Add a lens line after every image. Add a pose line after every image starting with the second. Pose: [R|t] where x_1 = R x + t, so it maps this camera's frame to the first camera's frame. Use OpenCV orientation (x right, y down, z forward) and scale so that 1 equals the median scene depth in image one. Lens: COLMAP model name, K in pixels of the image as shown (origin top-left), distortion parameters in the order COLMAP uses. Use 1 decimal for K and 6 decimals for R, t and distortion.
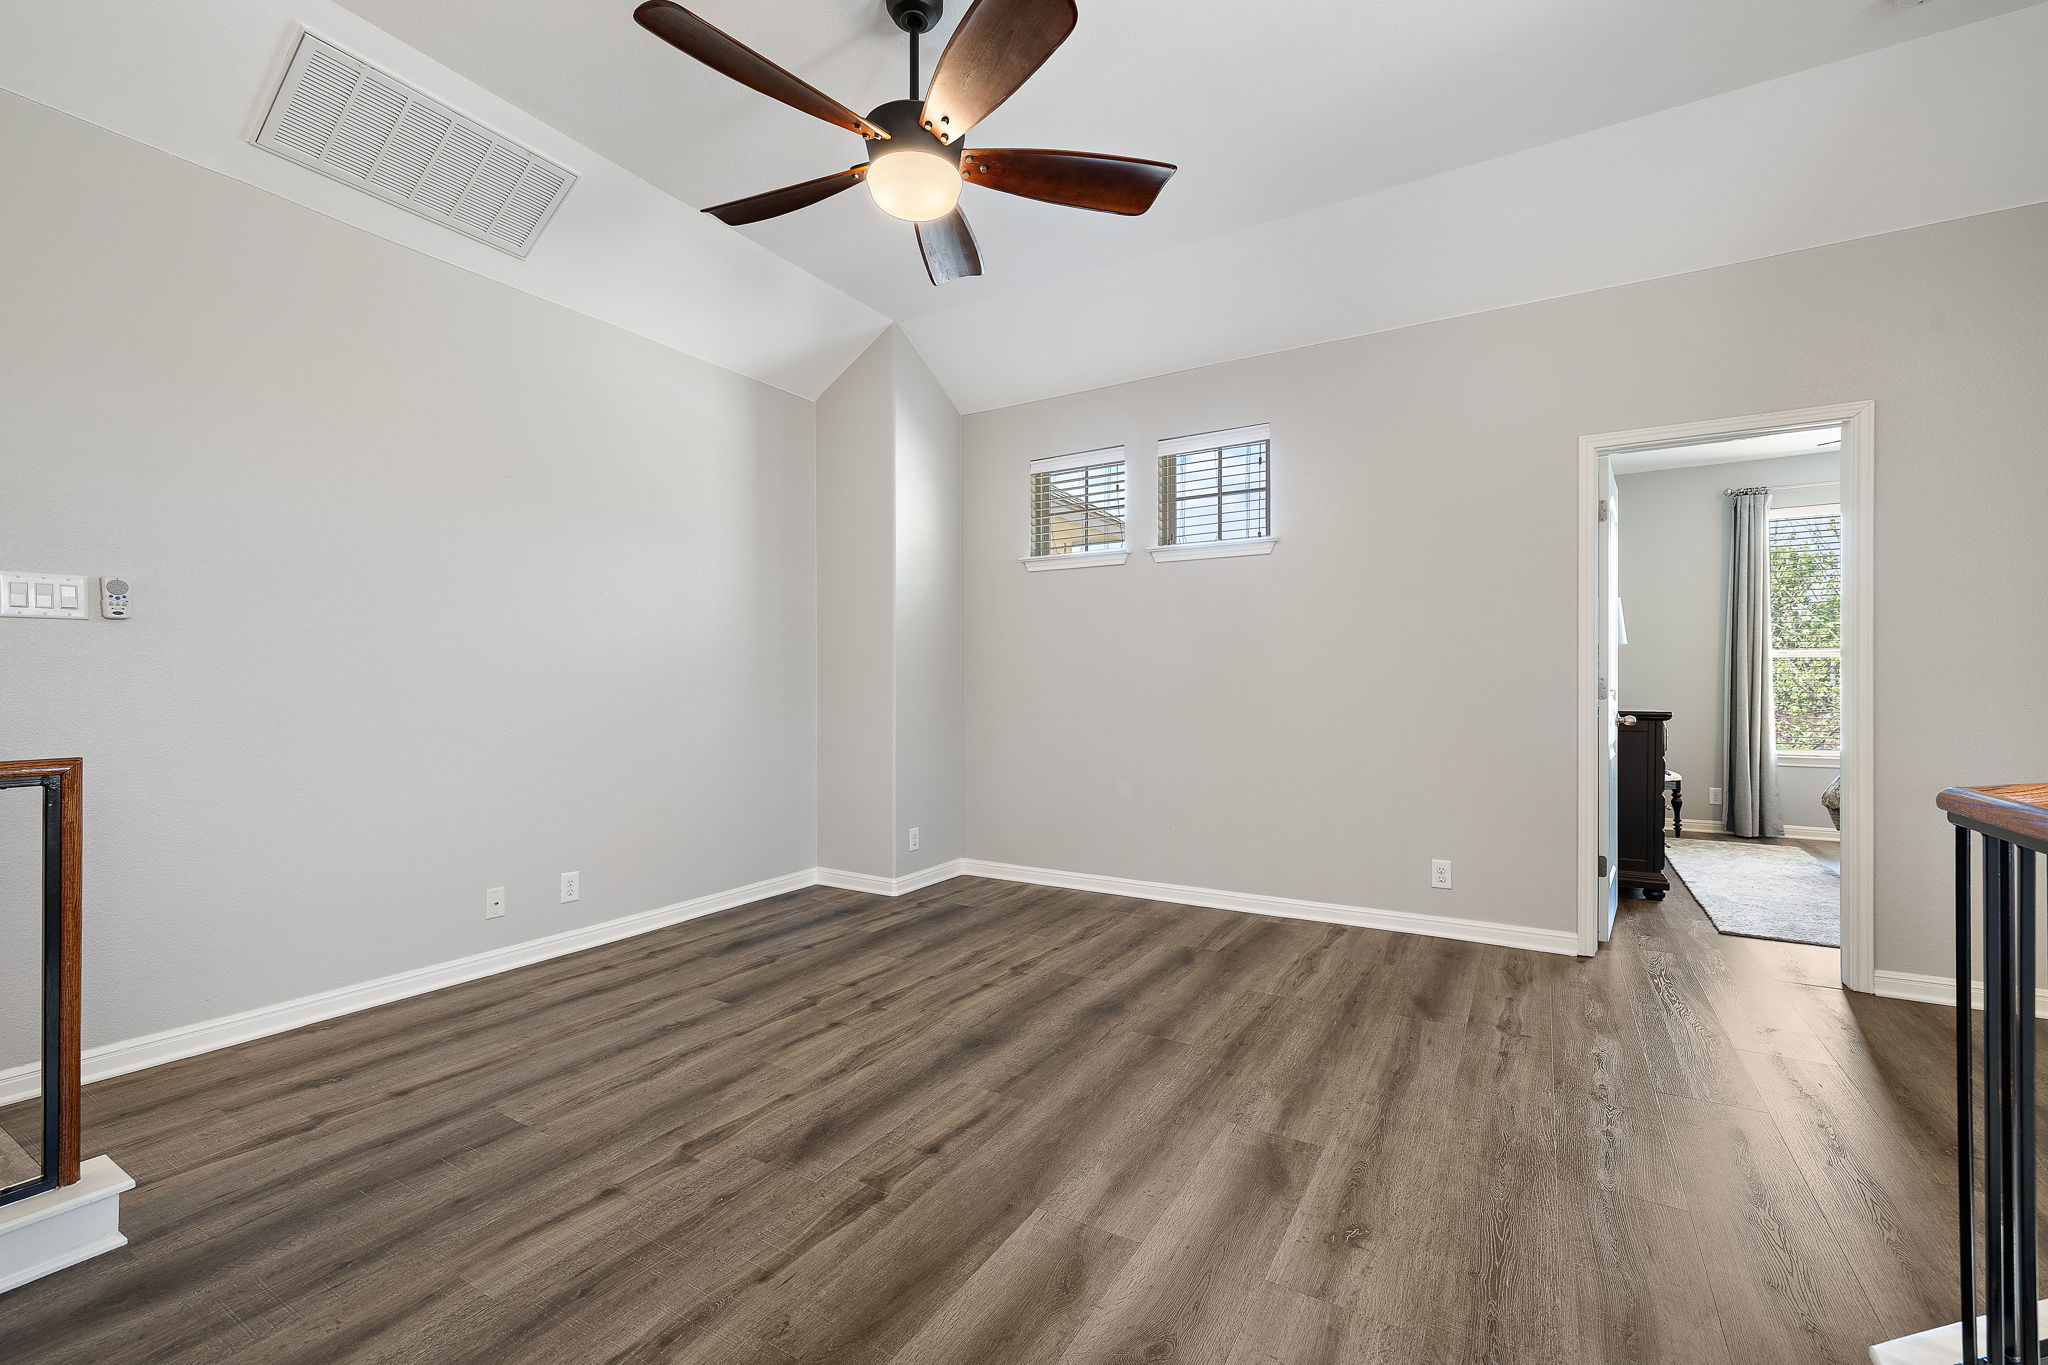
lens RADIAL K [[860.7, 0, 1024.0], [0, 860.7, 682.5], [0, 0, 1]] dist [0.000107, -0.000100]
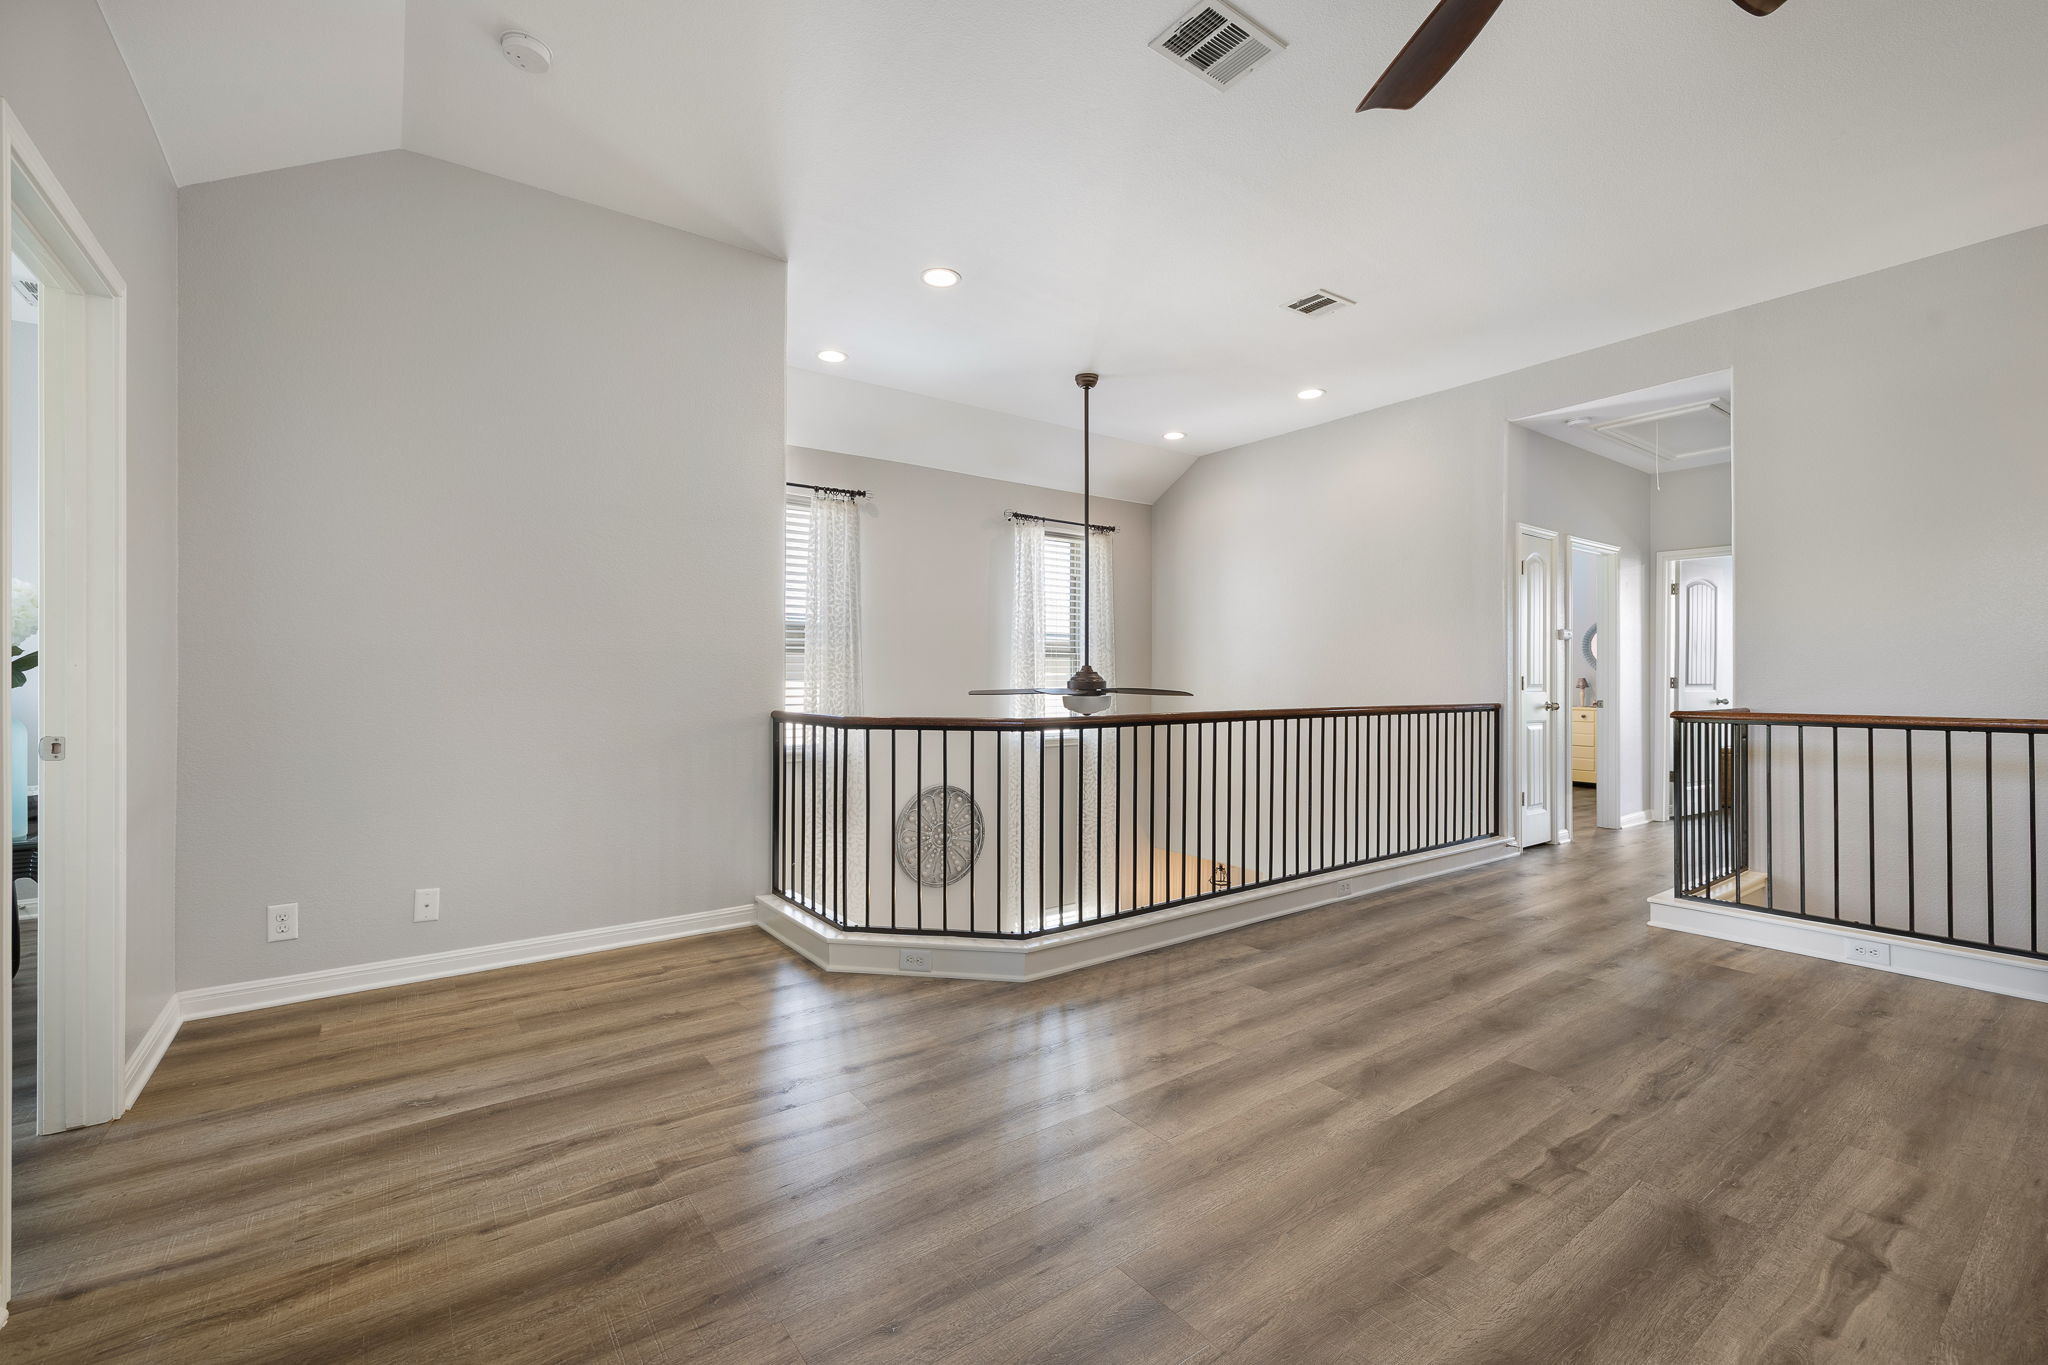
lens RADIAL K [[860.7, 0, 1024.0], [0, 860.7, 682.5], [0, 0, 1]] dist [0.000107, -0.000100]
pose [[-0.920094, 0.001636, 0.391695, 0.018526], [0.000485, 0.999995, -0.003038, 0.009266], [-0.391698, -0.002605, -0.920090, 2.039392]]
